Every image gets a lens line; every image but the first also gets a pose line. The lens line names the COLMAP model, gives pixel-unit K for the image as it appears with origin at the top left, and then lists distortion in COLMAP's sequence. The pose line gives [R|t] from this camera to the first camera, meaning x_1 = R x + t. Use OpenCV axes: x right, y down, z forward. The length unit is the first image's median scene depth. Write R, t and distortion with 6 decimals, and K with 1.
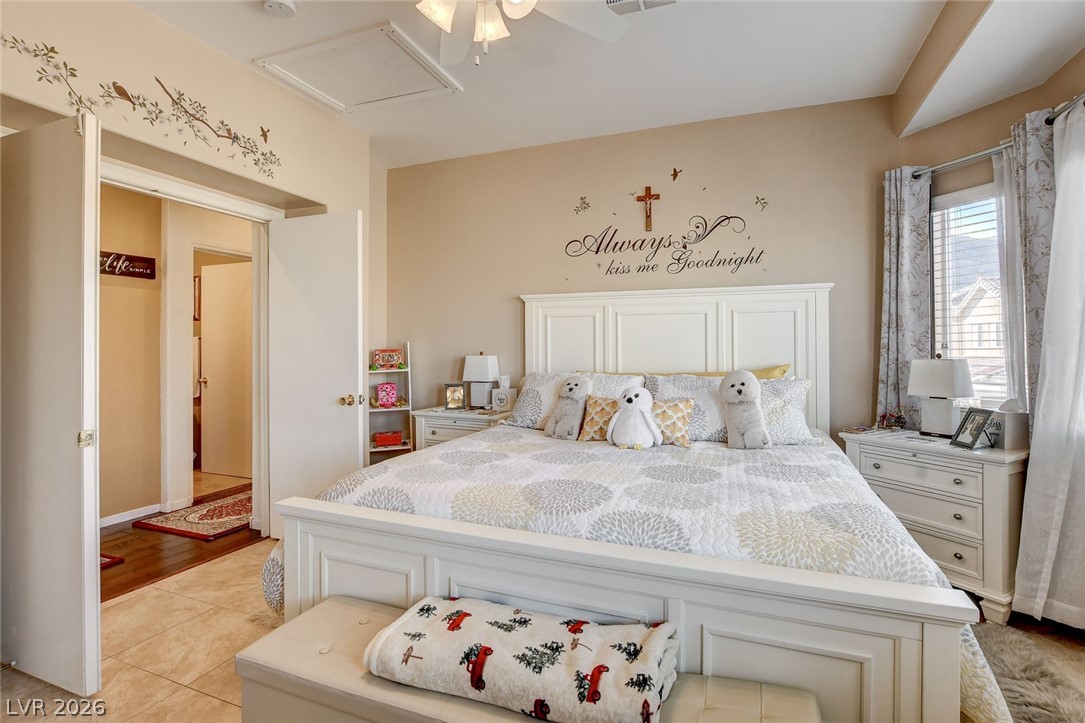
lens RADIAL K [[525.4, 0, 539.5], [0, 525.4, 338.1], [0, 0, 1]] dist [-0.016990, 0.000392]
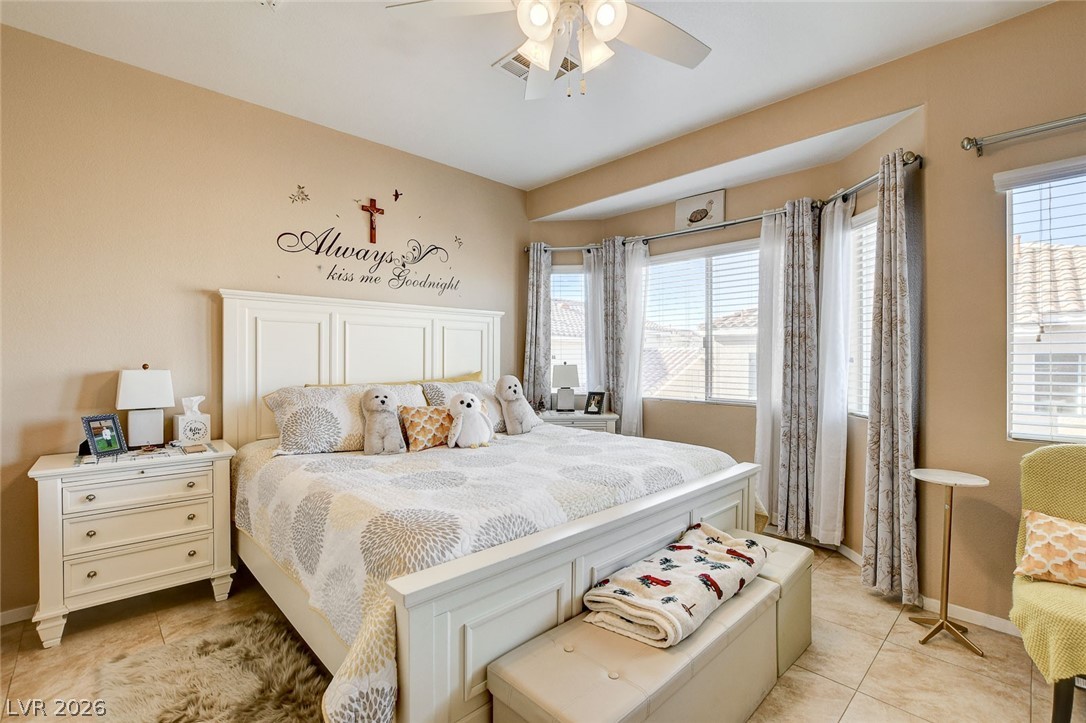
lens RADIAL K [[496.2, 0, 540.5], [0, 496.2, 354.2], [0, 0, 1]] dist [-0.026749, 0.006401]
pose [[0.406009, 0.005785, 0.913851, -0.561711], [-0.017676, 0.999843, 0.001524, 0.004002], [-0.913698, -0.016772, 0.406048, 0.330578]]
